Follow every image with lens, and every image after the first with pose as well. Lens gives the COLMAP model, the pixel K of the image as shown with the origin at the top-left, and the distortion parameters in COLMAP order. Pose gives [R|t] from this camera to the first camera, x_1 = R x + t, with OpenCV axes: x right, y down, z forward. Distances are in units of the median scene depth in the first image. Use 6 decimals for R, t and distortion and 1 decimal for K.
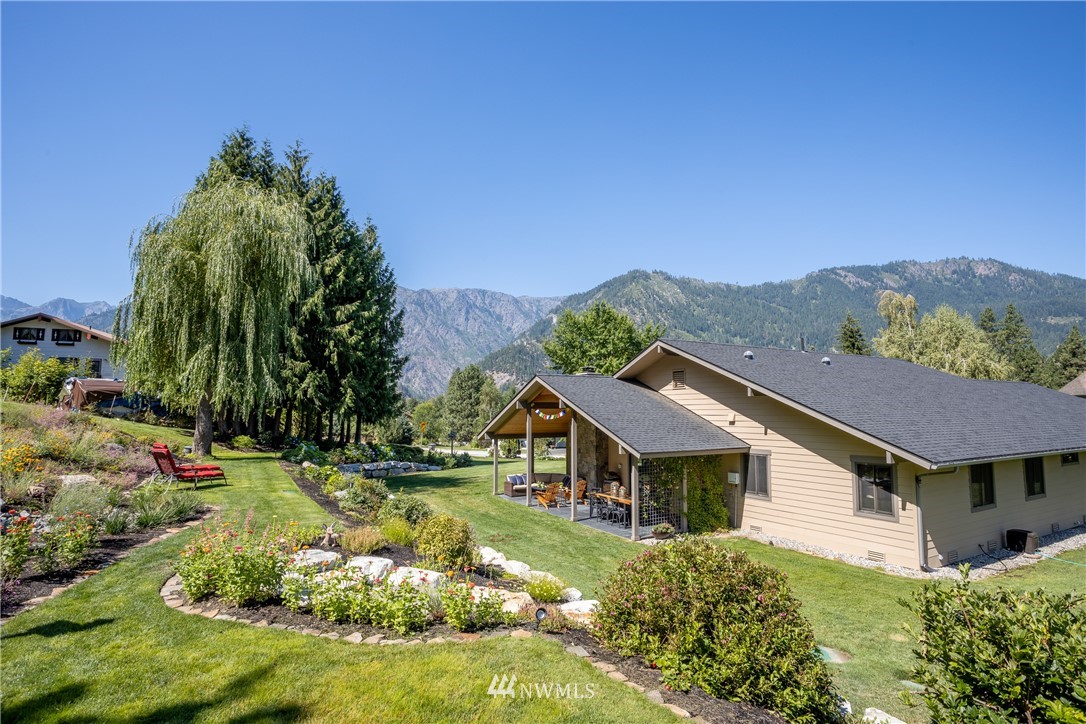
lens RADIAL K [[534.4, 0, 543.0], [0, 534.4, 362.0], [0, 0, 1]] dist [-0.070446, 0.000208]
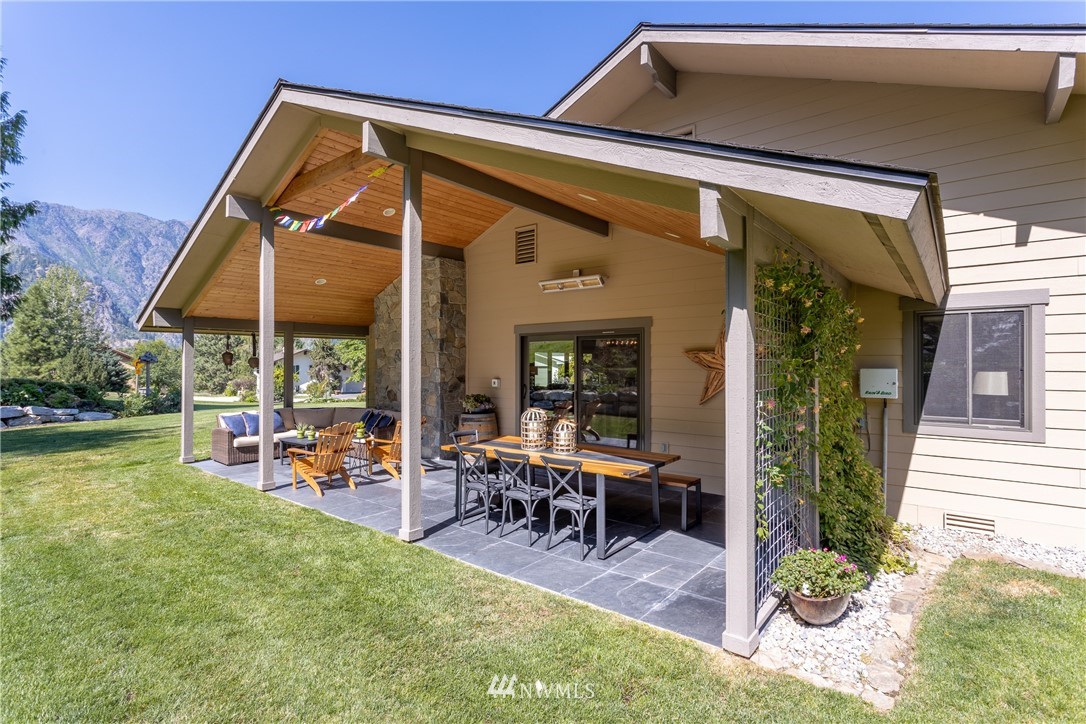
lens RADIAL K [[515.7, 0, 544.6], [0, 515.7, 363.9], [0, 0, 1]] dist [-0.000284, 0.000532]
pose [[0.921462, 0.001853, 0.388464, 0.012332], [-0.037918, 0.995643, 0.085194, 0.147249], [-0.386613, -0.093233, 0.917517, 0.608092]]
